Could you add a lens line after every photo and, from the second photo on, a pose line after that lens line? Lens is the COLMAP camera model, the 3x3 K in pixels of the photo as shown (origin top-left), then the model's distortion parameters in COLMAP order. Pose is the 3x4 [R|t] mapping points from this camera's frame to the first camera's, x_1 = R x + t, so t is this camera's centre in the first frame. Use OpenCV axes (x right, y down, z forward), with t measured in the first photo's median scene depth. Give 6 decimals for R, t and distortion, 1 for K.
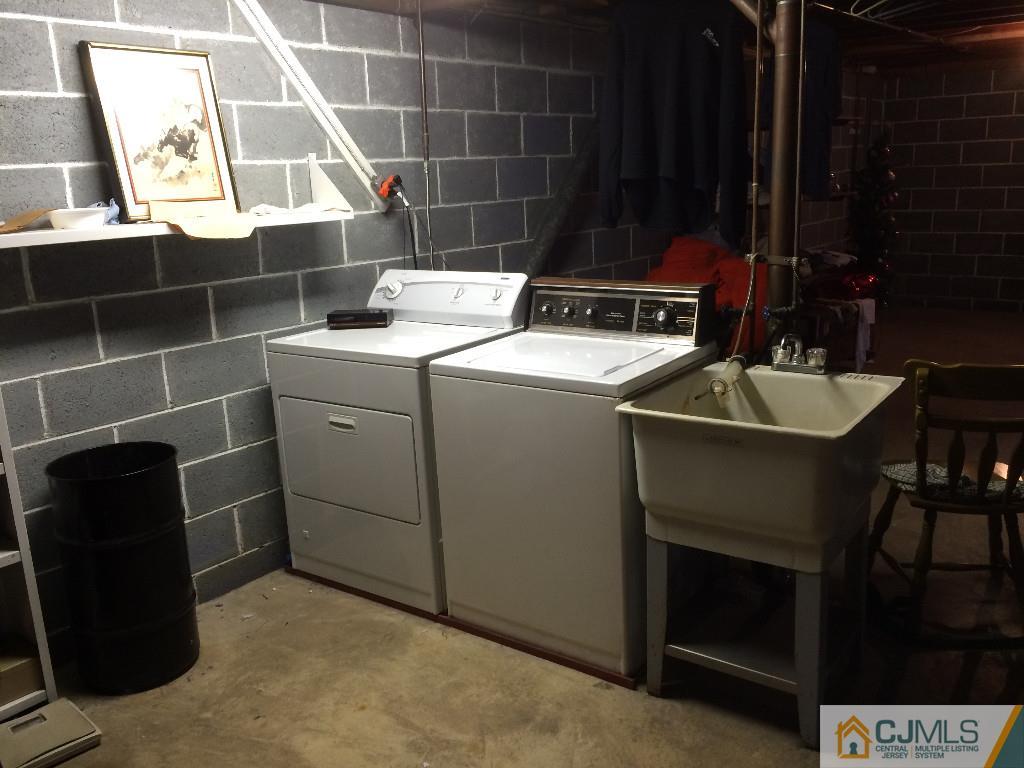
lens RADIAL K [[869.2, 0, 511.7], [0, 869.2, 389.6], [0, 0, 1]] dist [0.081084, -0.140989]
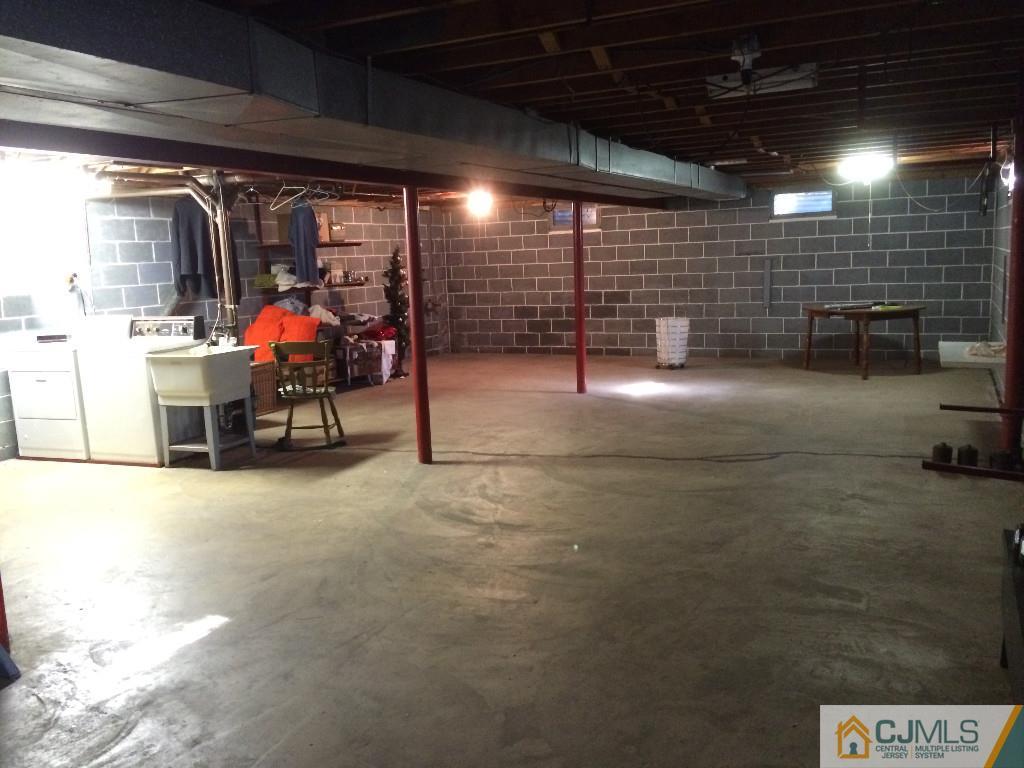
lens RADIAL K [[869.2, 0, 511.7], [0, 869.2, 389.6], [0, 0, 1]] dist [0.081084, -0.140989]
pose [[0.973422, -0.034374, 0.226426, 0.486037], [0.057218, 0.993821, -0.095111, 0.355510], [-0.221757, 0.105539, 0.969374, -1.509202]]
